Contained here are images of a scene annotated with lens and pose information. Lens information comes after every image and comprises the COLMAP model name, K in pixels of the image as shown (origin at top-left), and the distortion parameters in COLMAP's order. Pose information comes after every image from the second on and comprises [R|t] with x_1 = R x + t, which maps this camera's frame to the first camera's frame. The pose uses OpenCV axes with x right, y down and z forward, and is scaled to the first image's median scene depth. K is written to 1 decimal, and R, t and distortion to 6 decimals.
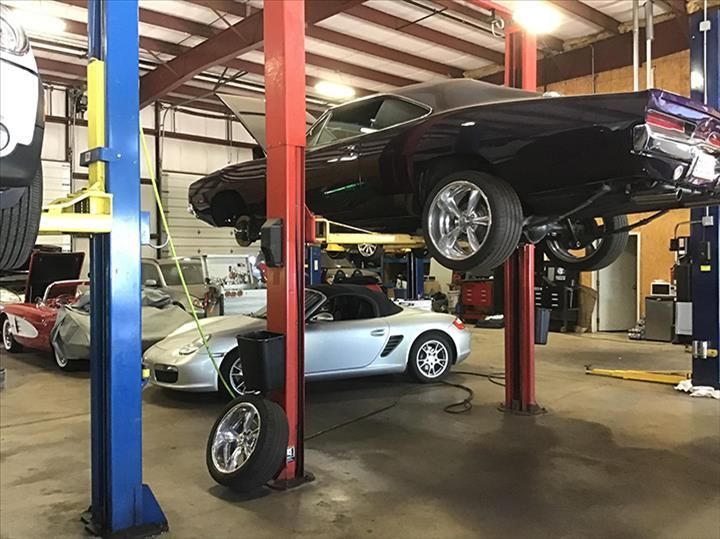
lens RADIAL K [[658.0, 0, 343.7], [0, 658.0, 268.8], [0, 0, 1]] dist [0.003935, -0.000607]
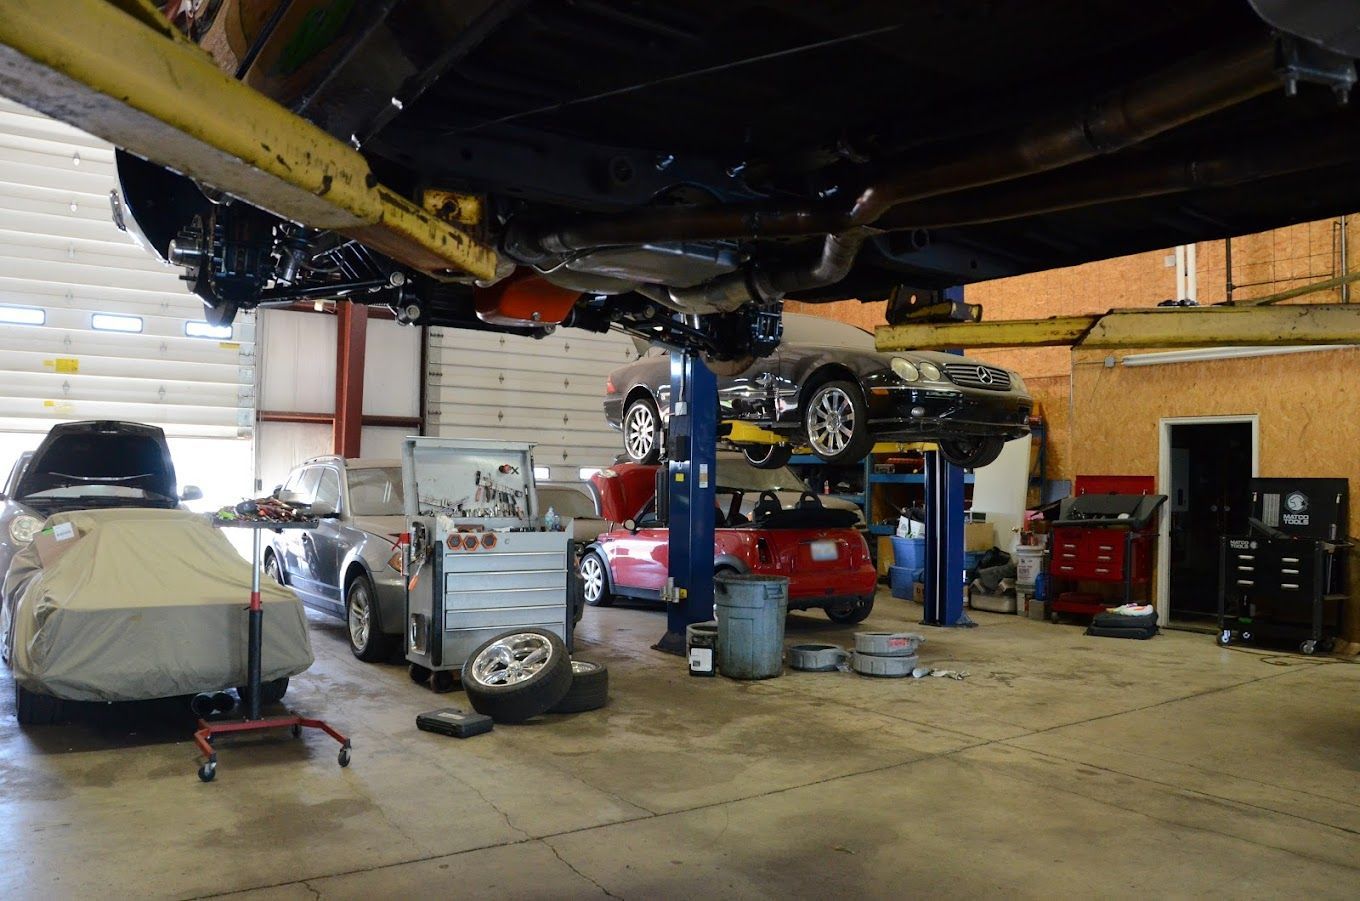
lens RADIAL K [[1043.8, 0, 680.0], [0, 1043.8, 450.5], [0, 0, 1]] dist [-0.104924, 0.001418]
pose [[0.992643, 0.015674, -0.120061, 0.018705], [-0.021606, 0.998601, -0.048269, 0.008991], [0.119137, 0.050508, 0.991592, 0.317749]]
